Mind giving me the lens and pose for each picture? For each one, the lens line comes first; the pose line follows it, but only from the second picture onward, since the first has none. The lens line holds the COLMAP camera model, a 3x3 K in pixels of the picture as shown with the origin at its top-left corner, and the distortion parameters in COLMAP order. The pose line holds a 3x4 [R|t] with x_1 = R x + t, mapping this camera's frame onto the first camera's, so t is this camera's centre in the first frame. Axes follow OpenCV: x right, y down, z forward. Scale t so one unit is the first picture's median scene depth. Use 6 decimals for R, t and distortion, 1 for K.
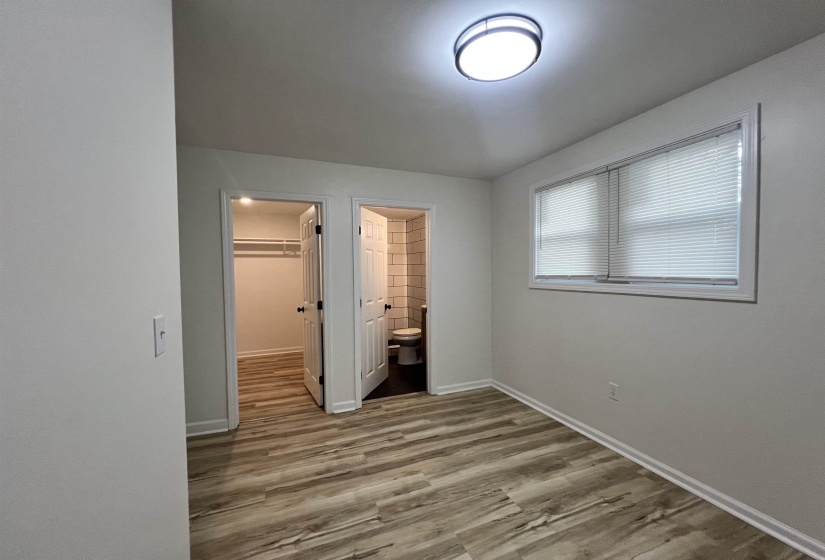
lens RADIAL K [[324.6, 0, 416.0], [0, 324.6, 282.3], [0, 0, 1]] dist [-0.000057, 0.000142]
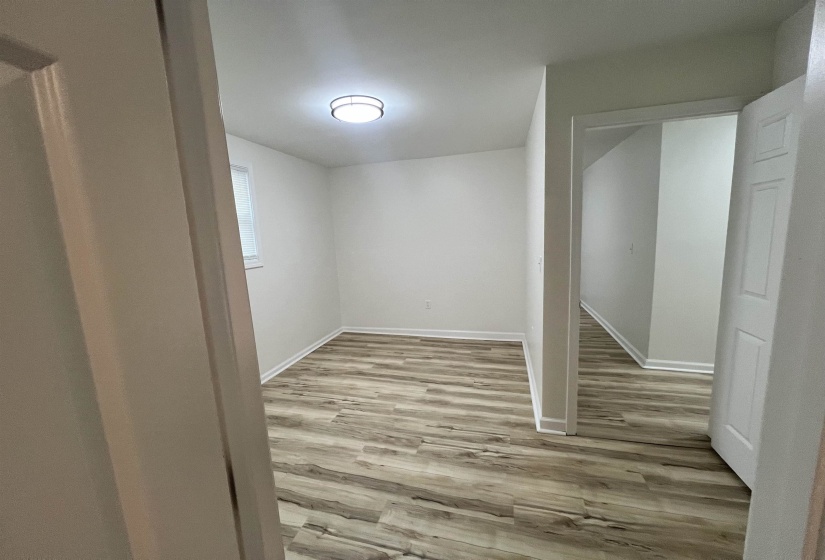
lens RADIAL K [[324.6, 0, 416.0], [0, 324.6, 282.3], [0, 0, 1]] dist [-0.000057, 0.000142]
pose [[-0.795900, -0.045227, 0.603736, -0.723990], [0.072946, 0.982778, 0.169785, -0.083748], [-0.601018, 0.179172, -0.778894, 1.654490]]
